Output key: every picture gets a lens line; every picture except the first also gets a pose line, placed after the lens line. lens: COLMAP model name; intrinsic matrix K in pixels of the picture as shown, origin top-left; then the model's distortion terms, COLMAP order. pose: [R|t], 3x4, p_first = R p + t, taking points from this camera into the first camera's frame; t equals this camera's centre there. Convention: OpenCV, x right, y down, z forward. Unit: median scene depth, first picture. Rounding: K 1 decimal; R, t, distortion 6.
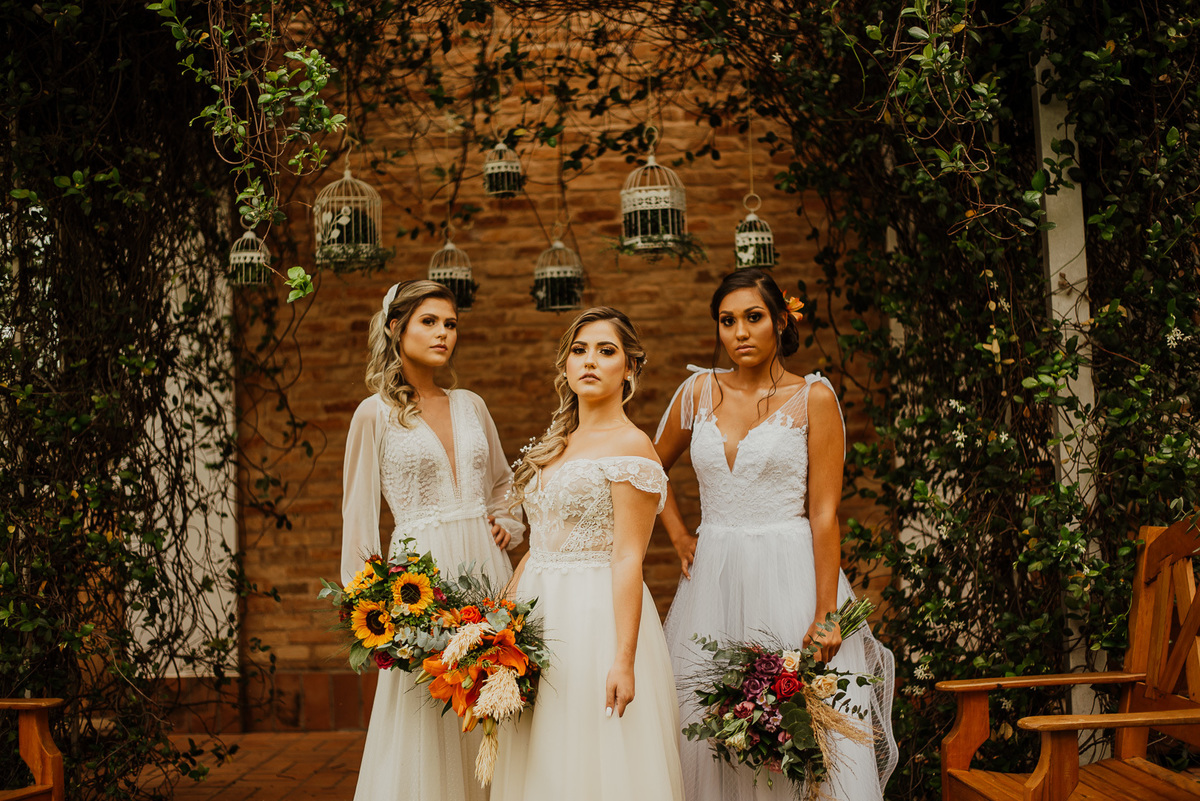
lens RADIAL K [[1741.9, 0, 601.6], [0, 1741.9, 380.8], [0, 0, 1]] dist [-0.100426, 0.020912]
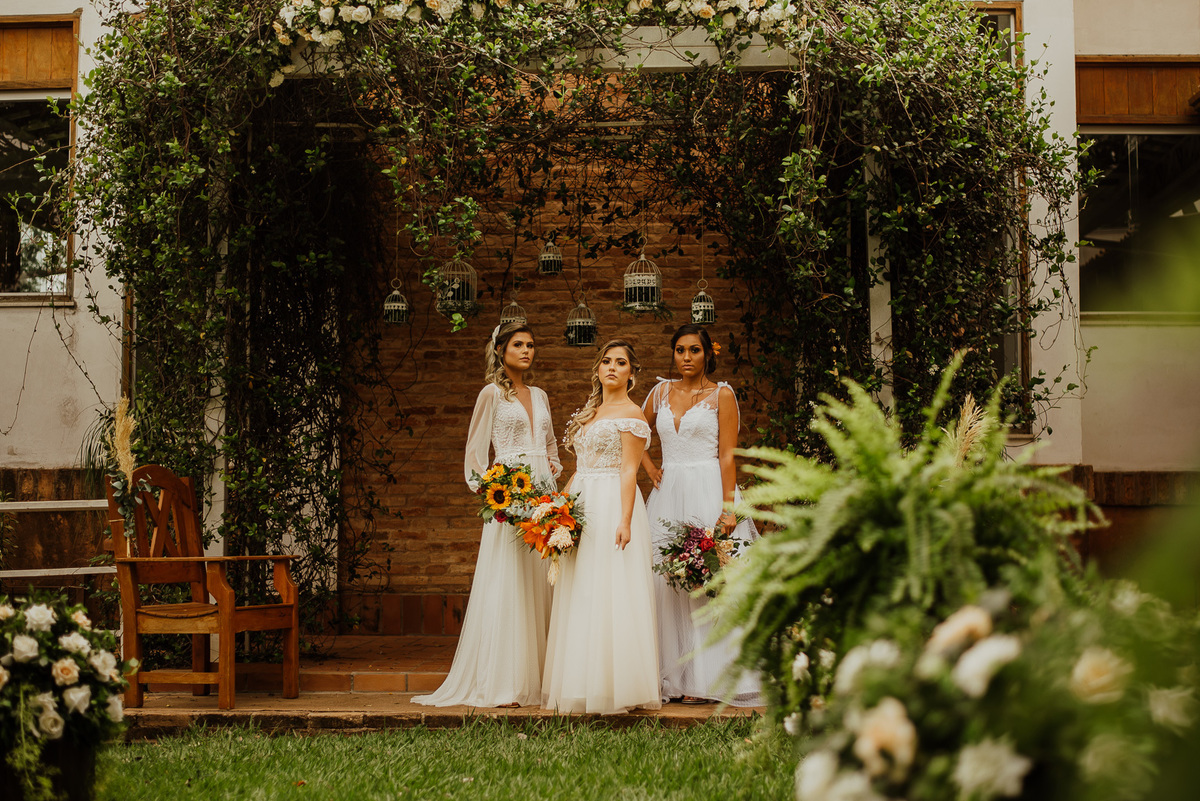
lens RADIAL K [[1865.0, 0, 620.3], [0, 1865.0, 380.8], [0, 0, 1]] dist [-0.104860, 0.080721]
pose [[0.998680, 0.035224, 0.037378, -0.062521], [-0.033843, 0.998744, -0.036957, 0.066040], [-0.038633, 0.035643, 0.998618, -0.878972]]
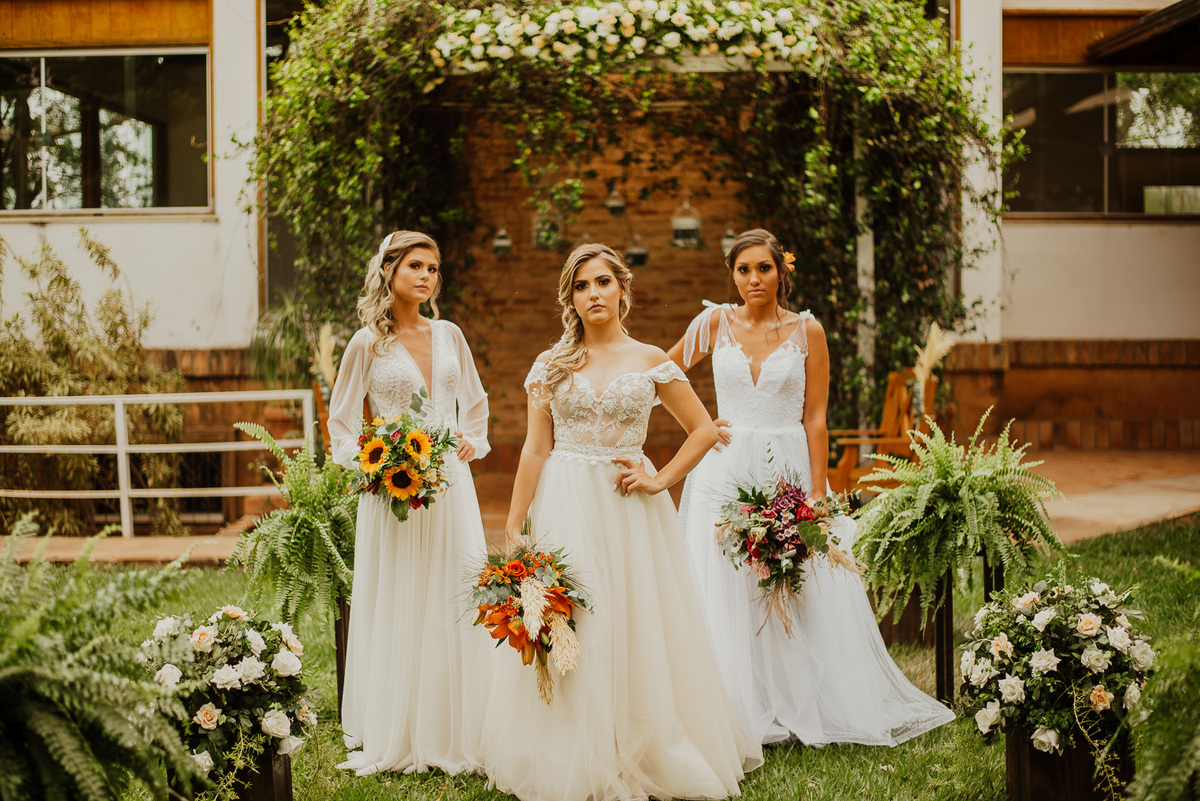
lens RADIAL K [[1741.9, 0, 601.6], [0, 1741.9, 380.8], [0, 0, 1]] dist [-0.100426, 0.020912]
pose [[0.996386, 0.024351, 0.081370, -0.291271], [-0.031009, 0.996183, 0.081590, -0.092388], [-0.079073, -0.083818, 0.993339, -1.395553]]
